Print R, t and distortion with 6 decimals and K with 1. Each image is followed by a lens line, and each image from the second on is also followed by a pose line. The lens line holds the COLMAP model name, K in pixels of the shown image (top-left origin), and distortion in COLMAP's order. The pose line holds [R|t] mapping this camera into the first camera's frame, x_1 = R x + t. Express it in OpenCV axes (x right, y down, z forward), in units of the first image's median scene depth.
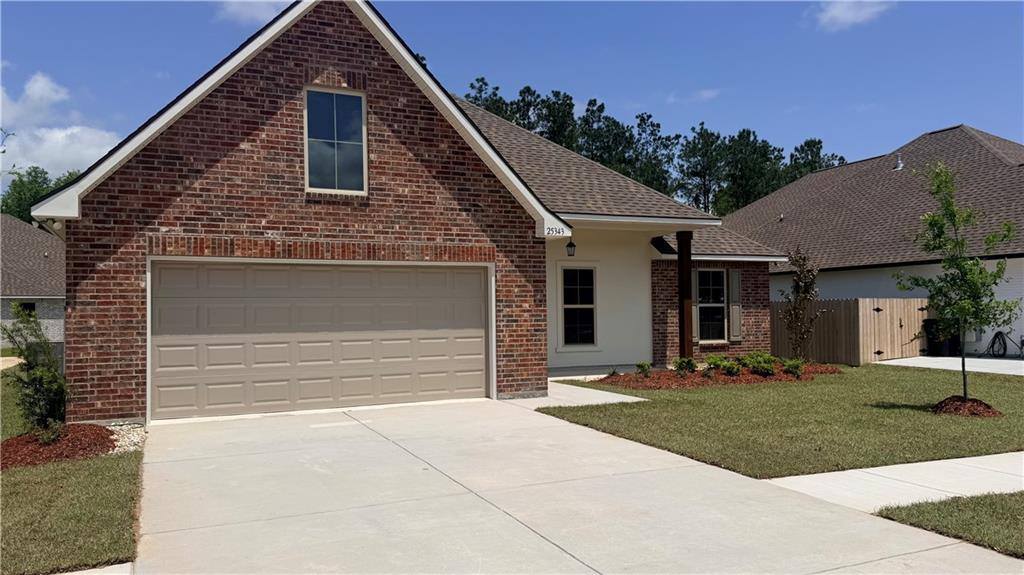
lens RADIAL K [[745.7, 0, 512.7], [0, 745.7, 289.2], [0, 0, 1]] dist [0.073446, -0.004683]
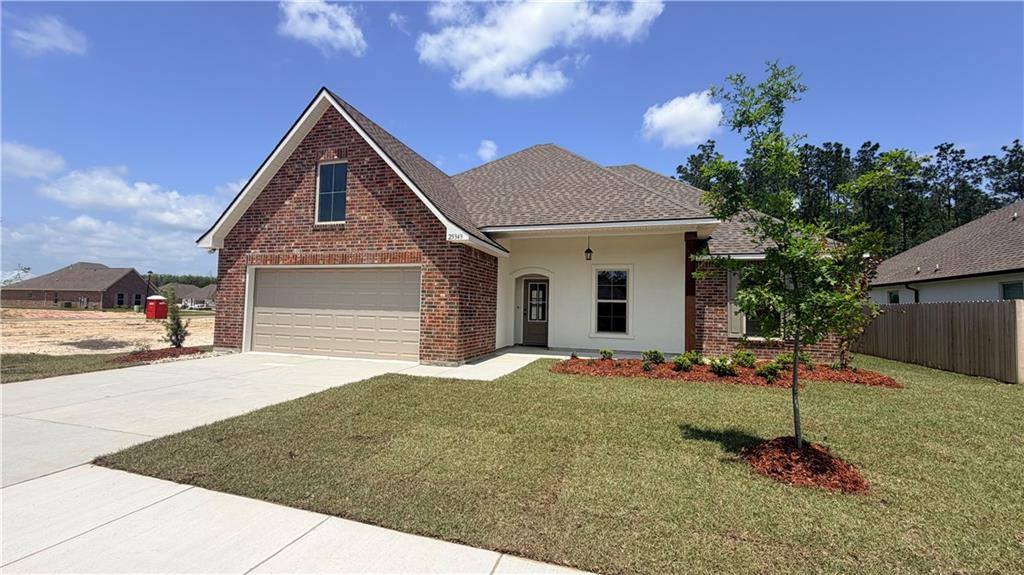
lens RADIAL K [[417.9, 0, 510.7], [0, 417.9, 282.4], [0, 0, 1]] dist [-0.000822, 0.000010]
pose [[0.749692, -0.014026, -0.661638, 0.596869], [-0.008722, 0.999479, -0.031071, 0.021177], [0.661729, 0.029064, 0.749179, 0.532529]]
